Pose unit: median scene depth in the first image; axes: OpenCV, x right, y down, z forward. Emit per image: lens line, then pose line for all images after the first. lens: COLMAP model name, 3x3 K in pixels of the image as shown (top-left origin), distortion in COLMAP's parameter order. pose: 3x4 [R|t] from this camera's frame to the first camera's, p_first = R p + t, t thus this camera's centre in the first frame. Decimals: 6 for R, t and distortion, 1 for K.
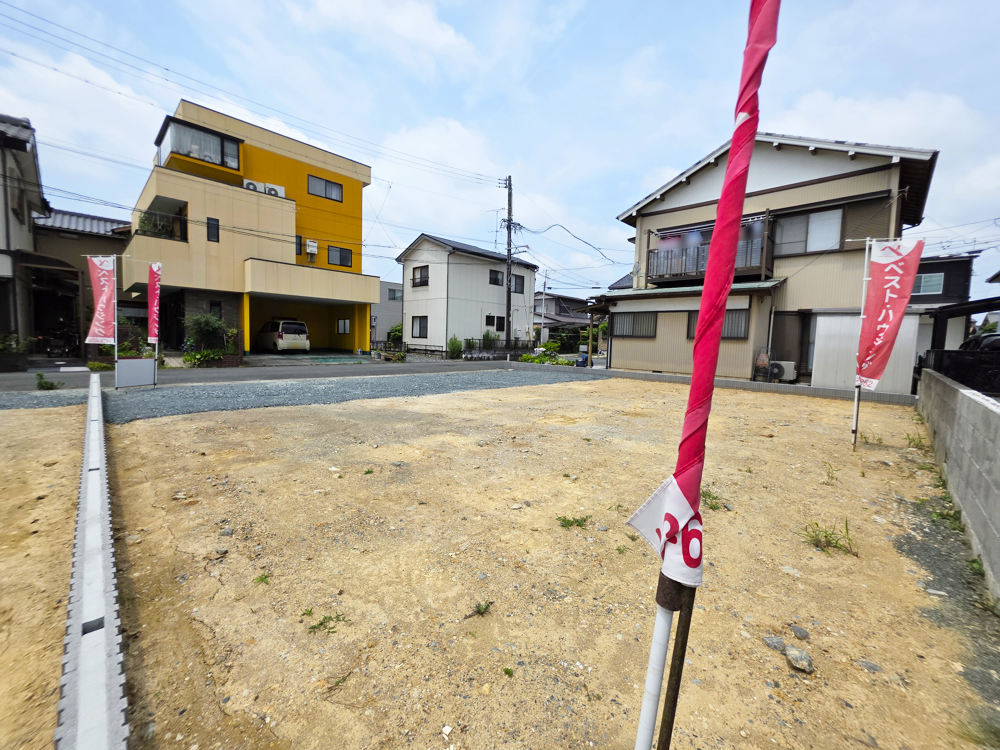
lens RADIAL K [[396.1, 0, 502.1], [0, 396.1, 367.5], [0, 0, 1]] dist [0.000249, 0.000296]
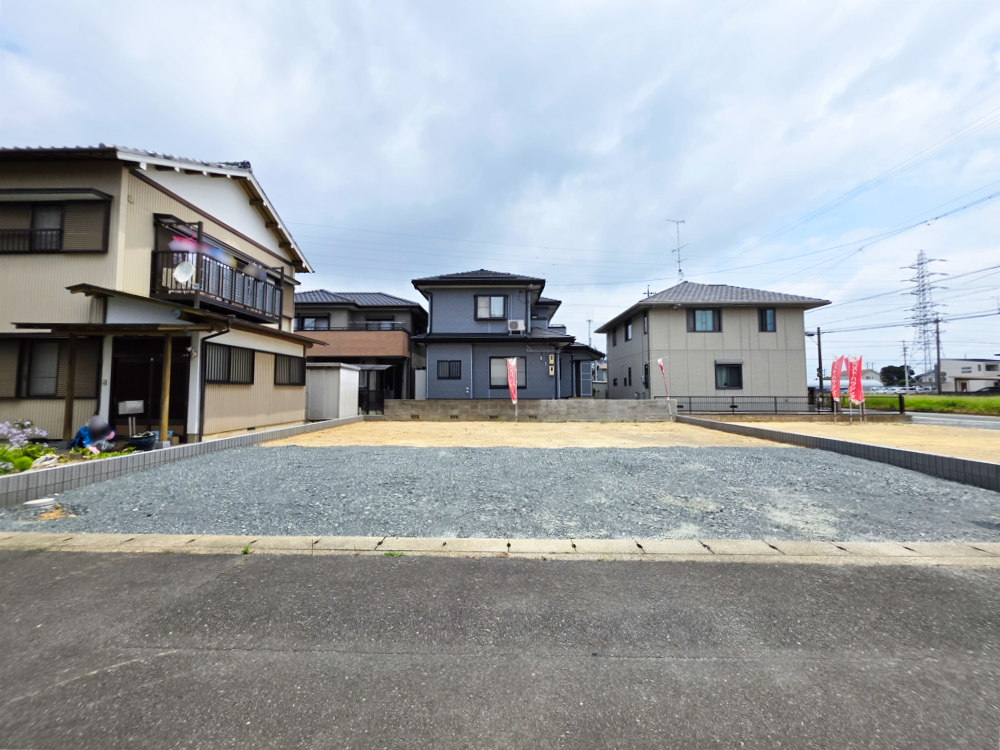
lens RADIAL K [[393.5, 0, 499.9], [0, 393.5, 367.8], [0, 0, 1]] dist [-0.000135, -0.000109]
pose [[-0.677081, 0.011837, 0.735813, -0.355542], [0.030137, 0.999478, 0.011653, -0.074038], [-0.735291, 0.030065, -0.677085, 0.852791]]
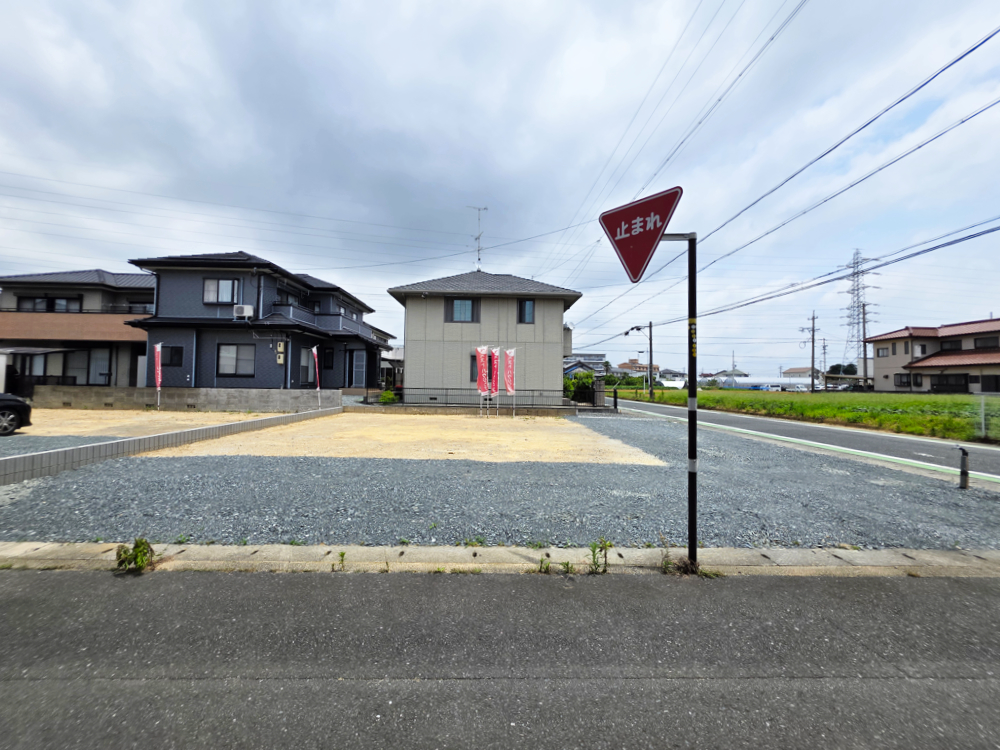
lens RADIAL K [[404.2, 0, 497.0], [0, 404.2, 367.3], [0, 0, 1]] dist [-0.001014, -0.000324]
pose [[-0.702529, -0.012680, 0.711542, -0.811068], [0.012021, 0.999487, 0.029680, -0.052476], [-0.711553, 0.029405, -0.702017, 0.355243]]
